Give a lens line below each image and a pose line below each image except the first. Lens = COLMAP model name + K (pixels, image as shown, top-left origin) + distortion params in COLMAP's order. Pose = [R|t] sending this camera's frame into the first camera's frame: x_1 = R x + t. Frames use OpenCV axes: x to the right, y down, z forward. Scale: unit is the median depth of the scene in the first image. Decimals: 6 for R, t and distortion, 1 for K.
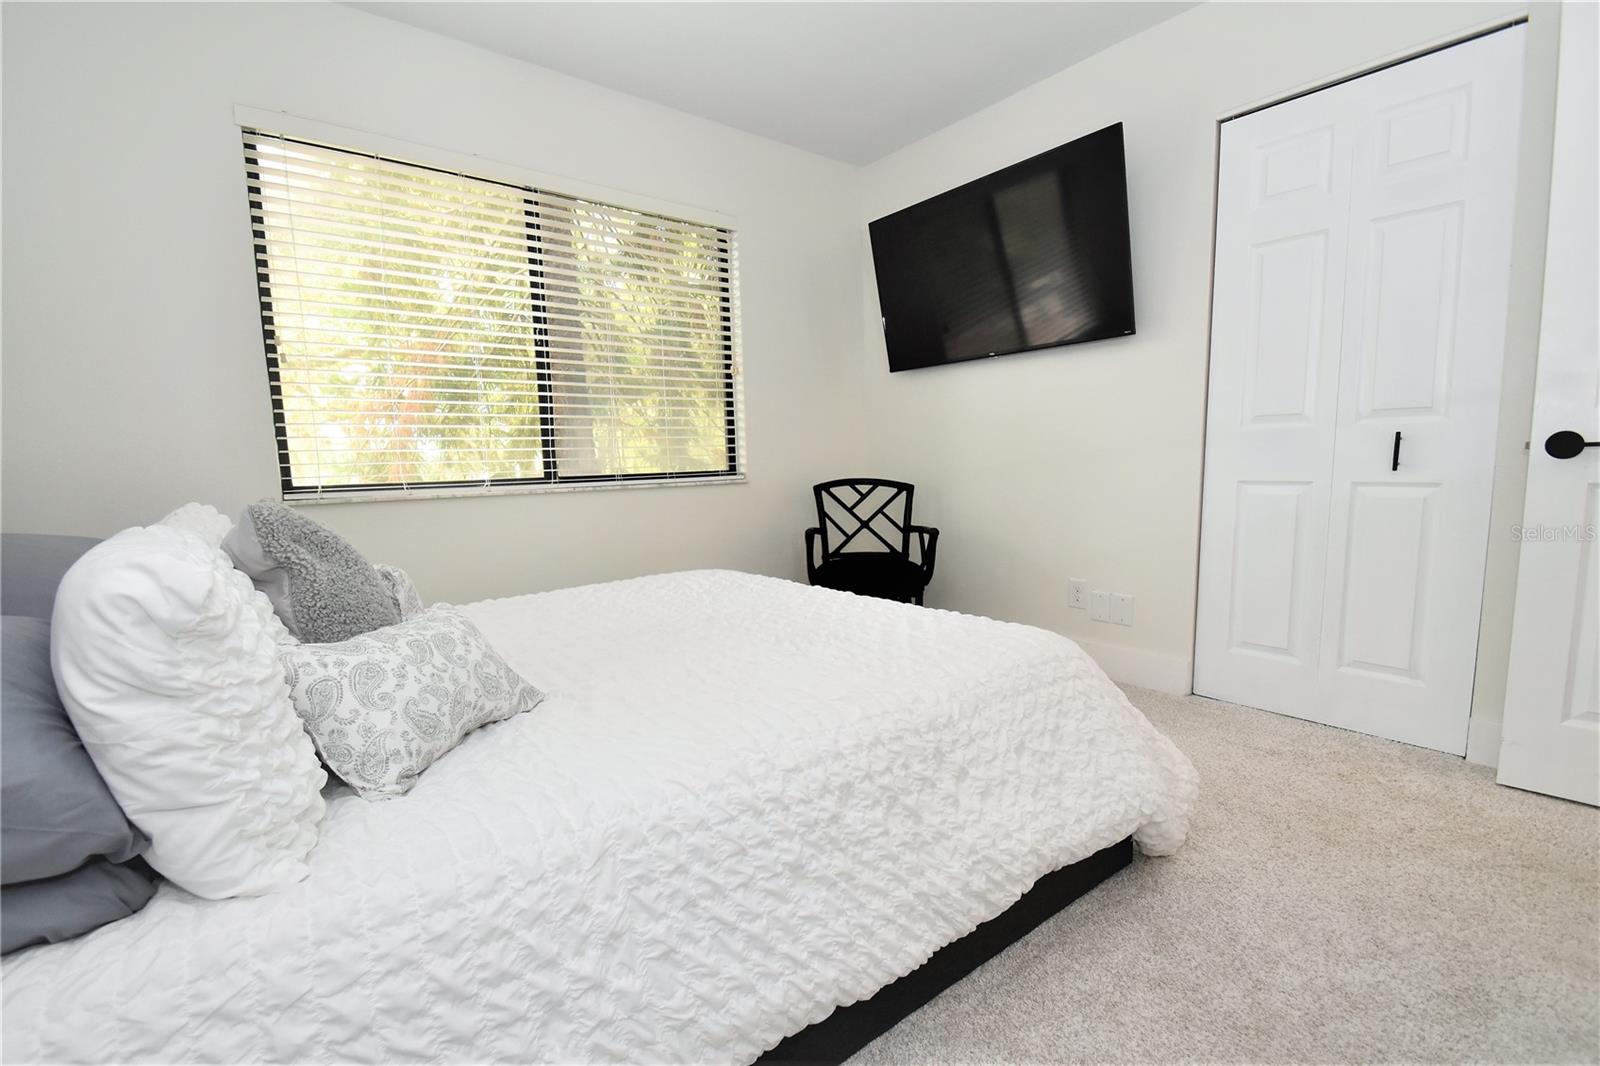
lens RADIAL K [[710.5, 0, 789.5], [0, 710.5, 542.8], [0, 0, 1]] dist [0.022164, -0.020857]
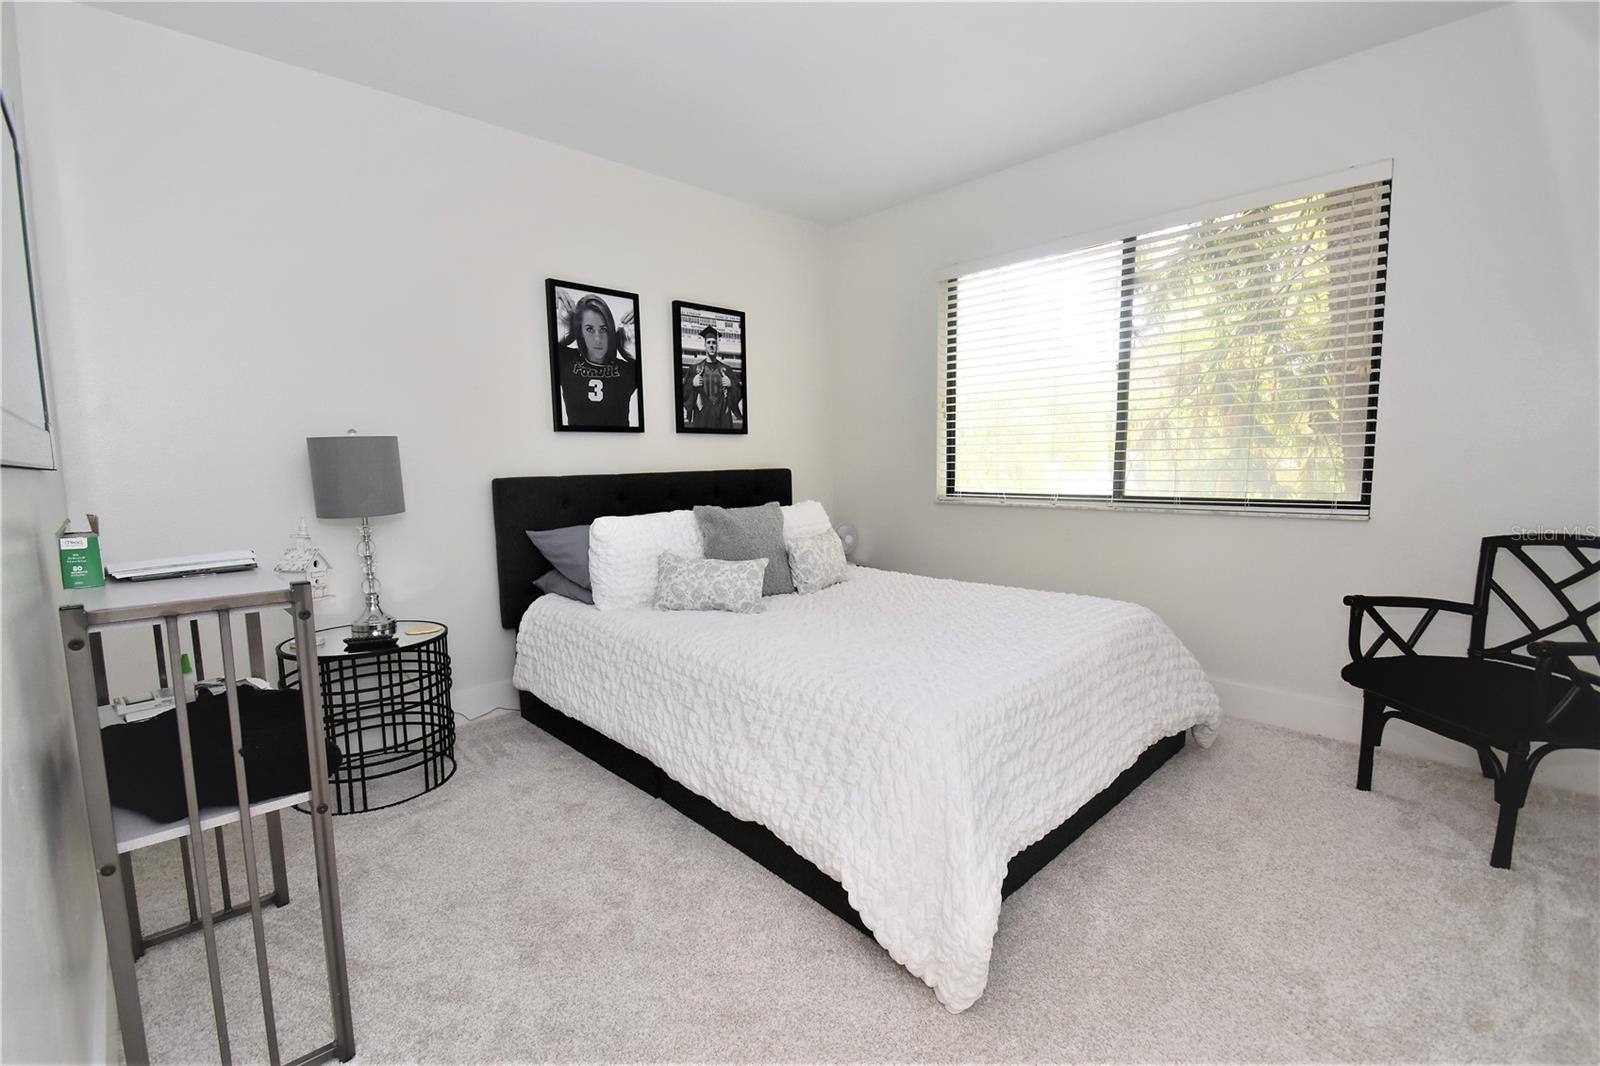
lens RADIAL K [[710.5, 0, 789.5], [0, 710.5, 542.8], [0, 0, 1]] dist [0.022164, -0.020857]
pose [[0.077942, 0.143313, -0.986603, 0.621709], [-0.104026, 0.985381, 0.134918, -0.098759], [0.991516, 0.092116, 0.091711, 0.333959]]
